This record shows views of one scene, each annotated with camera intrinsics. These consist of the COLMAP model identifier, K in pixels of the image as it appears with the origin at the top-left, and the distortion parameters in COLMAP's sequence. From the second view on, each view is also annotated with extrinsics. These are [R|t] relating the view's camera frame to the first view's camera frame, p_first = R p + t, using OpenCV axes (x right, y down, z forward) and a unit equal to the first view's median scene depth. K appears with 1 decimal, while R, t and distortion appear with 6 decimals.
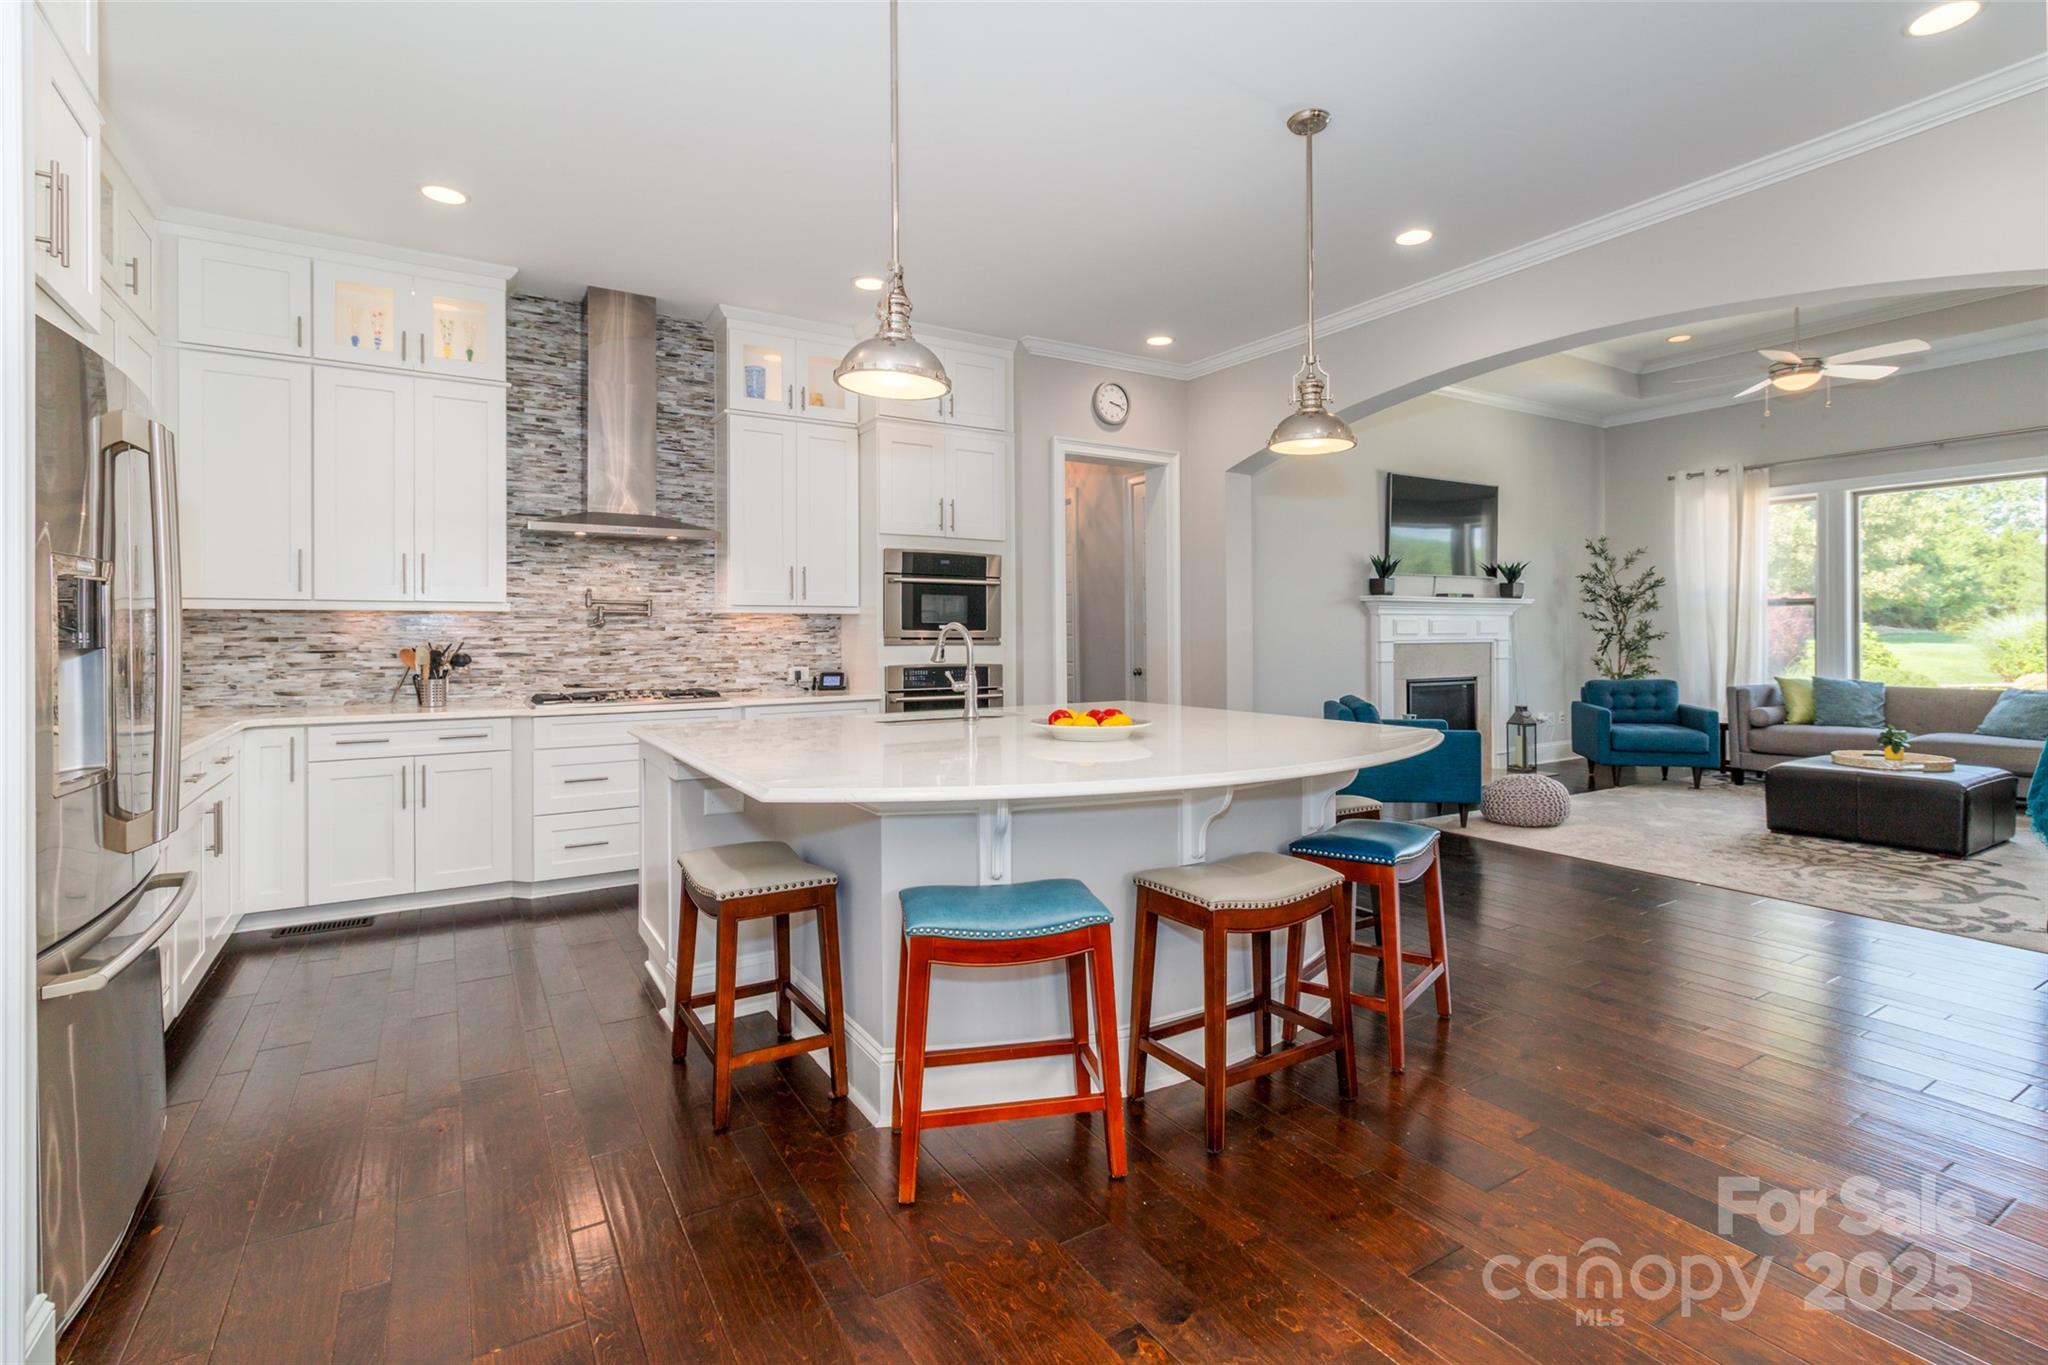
lens RADIAL K [[984.2, 0, 1031.1], [0, 984.2, 637.9], [0, 0, 1]] dist [0.005789, 0.000748]
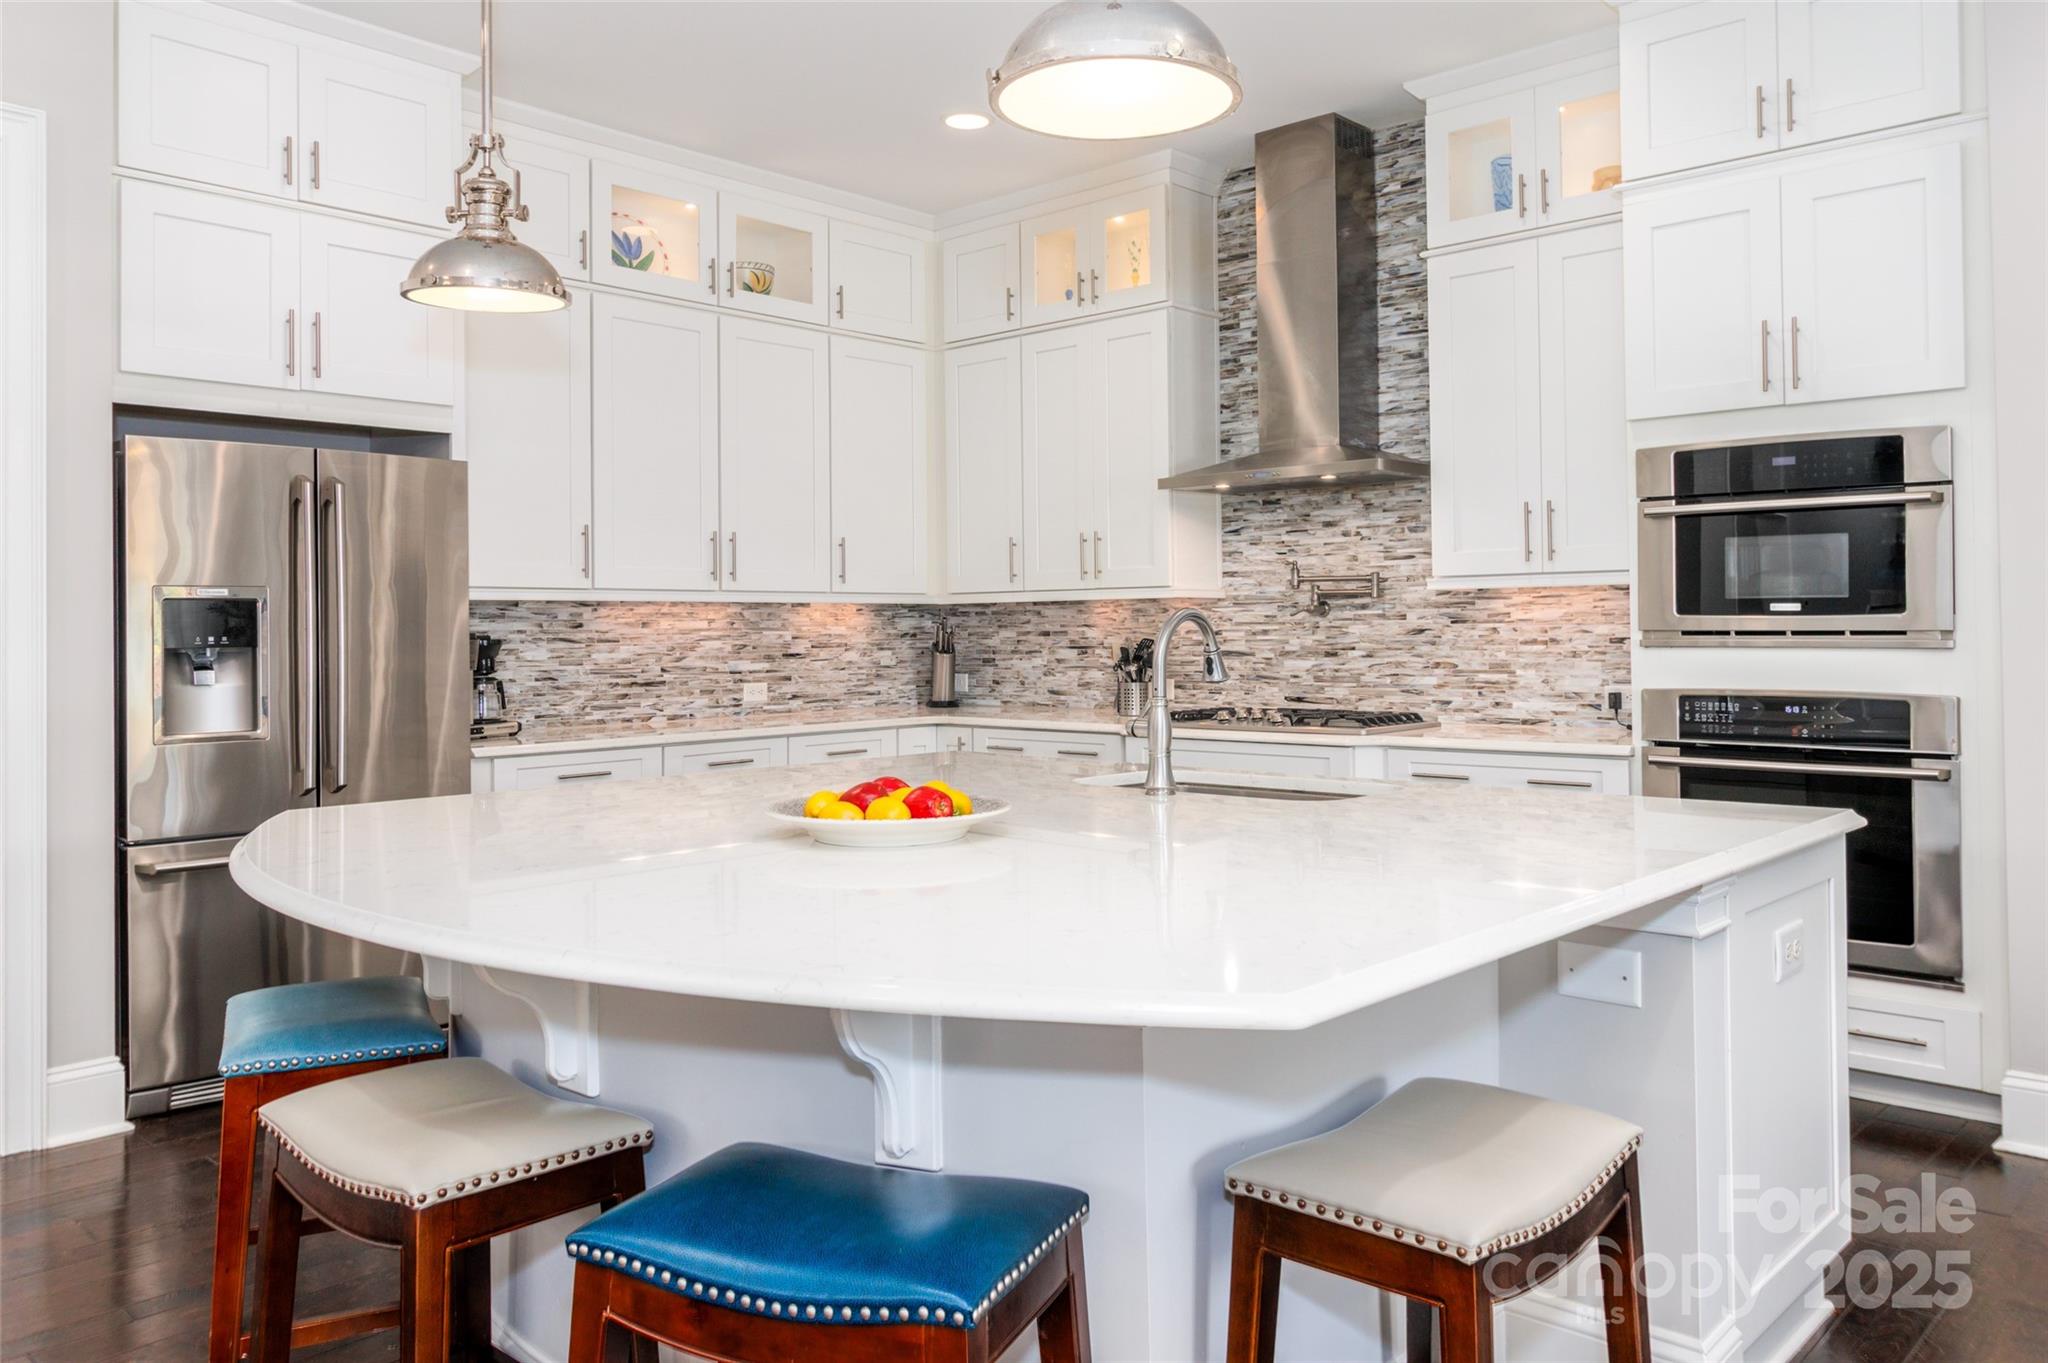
lens RADIAL K [[1495.3, 0, 1036.9], [0, 1495.3, 612.7], [0, 0, 1]] dist [-0.008207, -0.000829]
pose [[0.259964, -0.010165, -0.965565, 0.516224], [0.005974, 0.999942, -0.008919, -0.004848], [0.965600, -0.003450, 0.260009, 0.542090]]
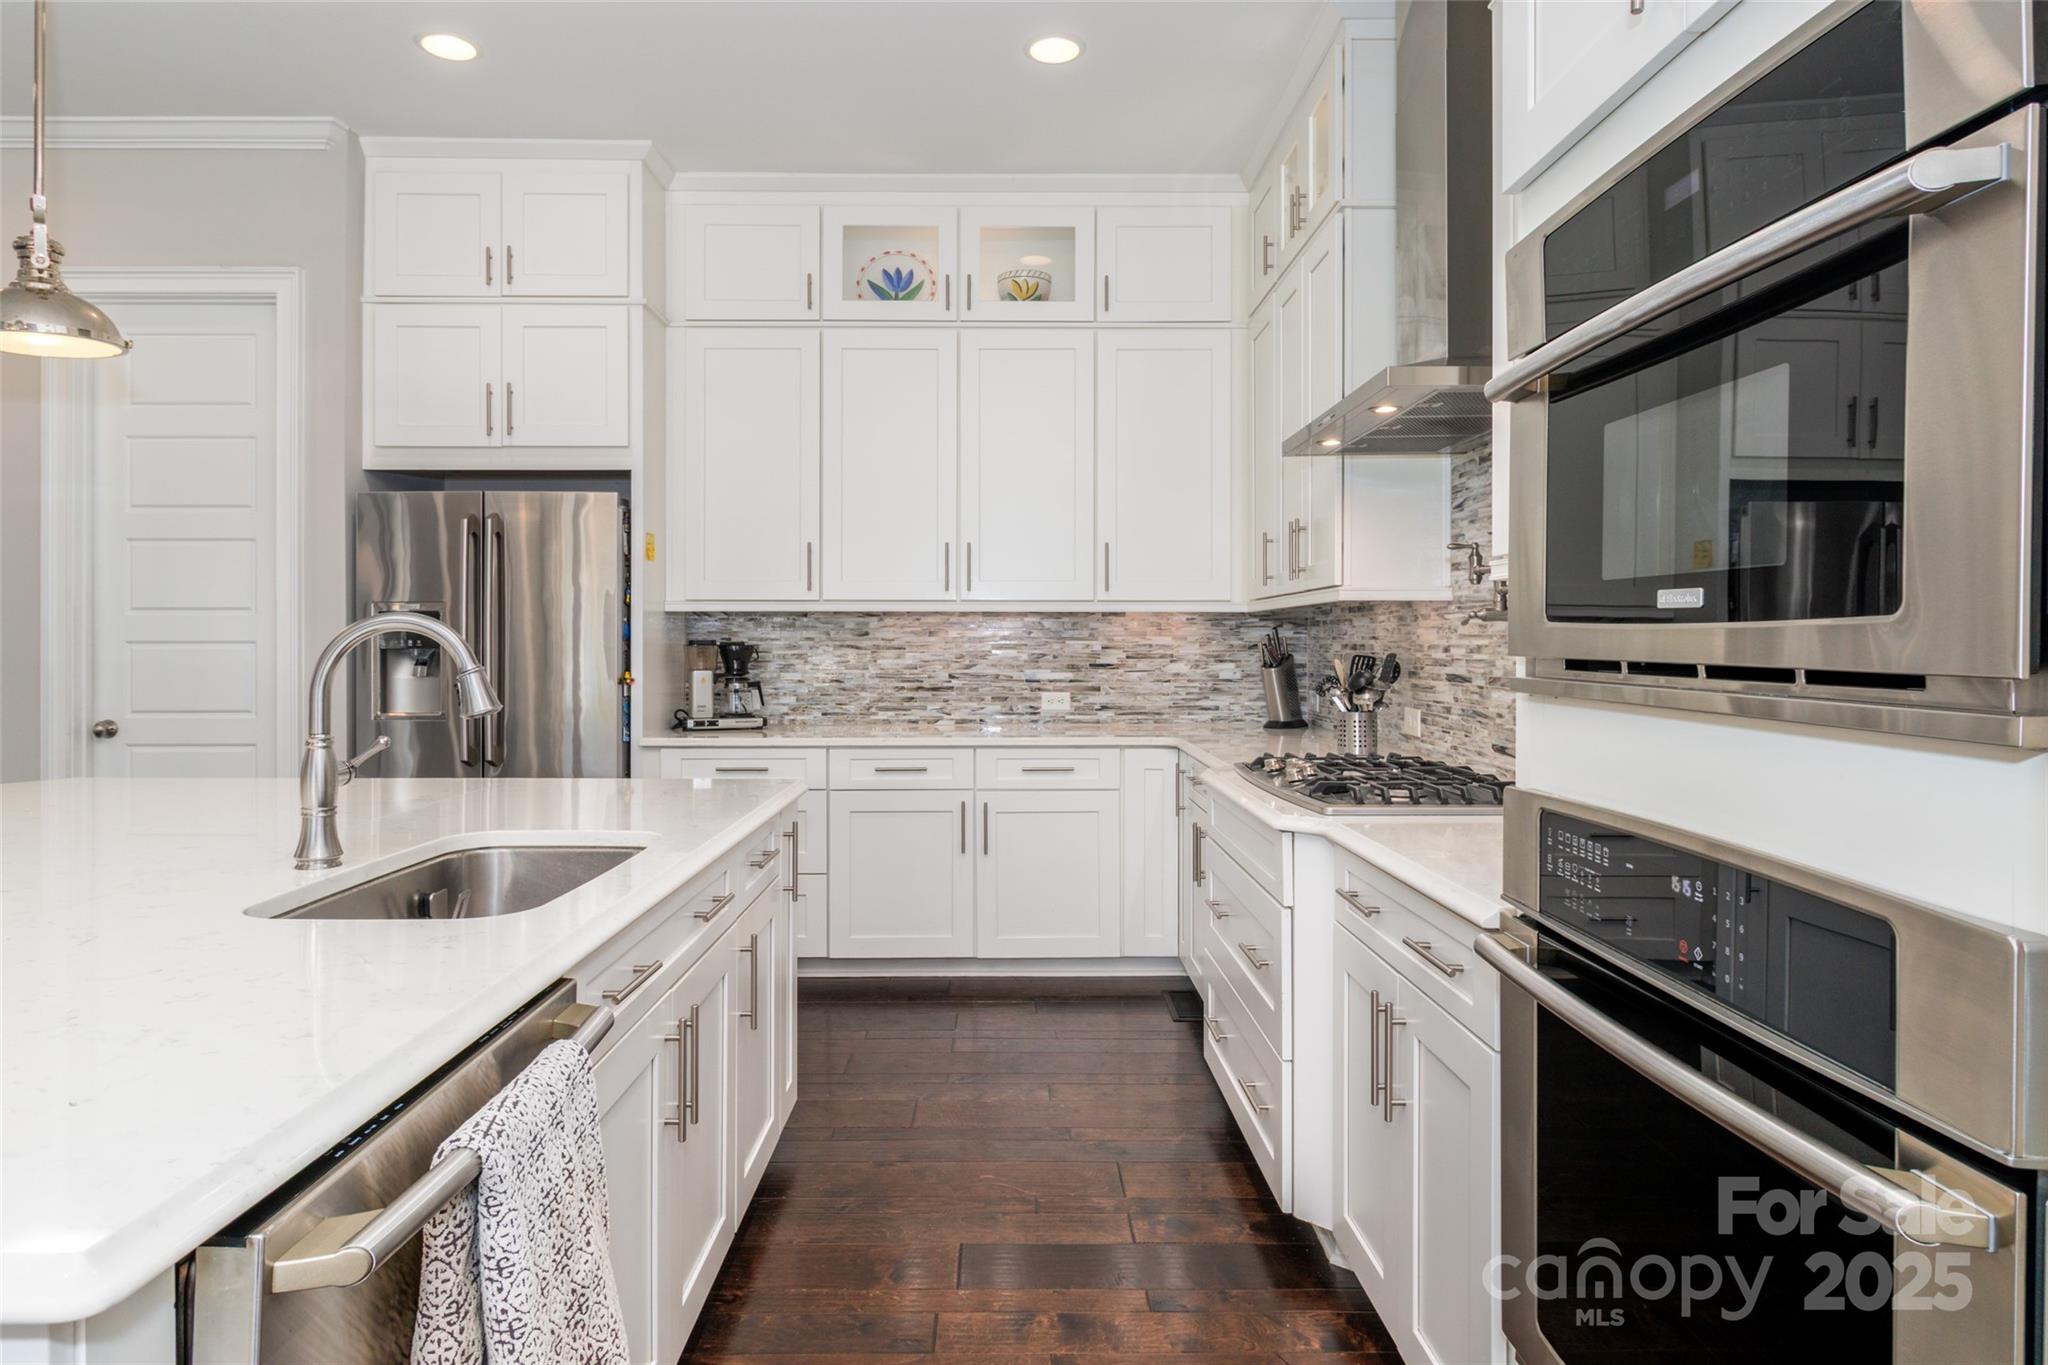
lens RADIAL K [[1196.2, 0, 1002.1], [0, 1196.2, 651.3], [0, 0, 1]] dist [-0.000708, -0.000938]
pose [[-0.527422, 0.009252, -0.849553, 0.138948], [-0.002066, 0.999924, 0.012173, -0.005101], [0.849601, 0.008175, -0.527362, 1.110849]]
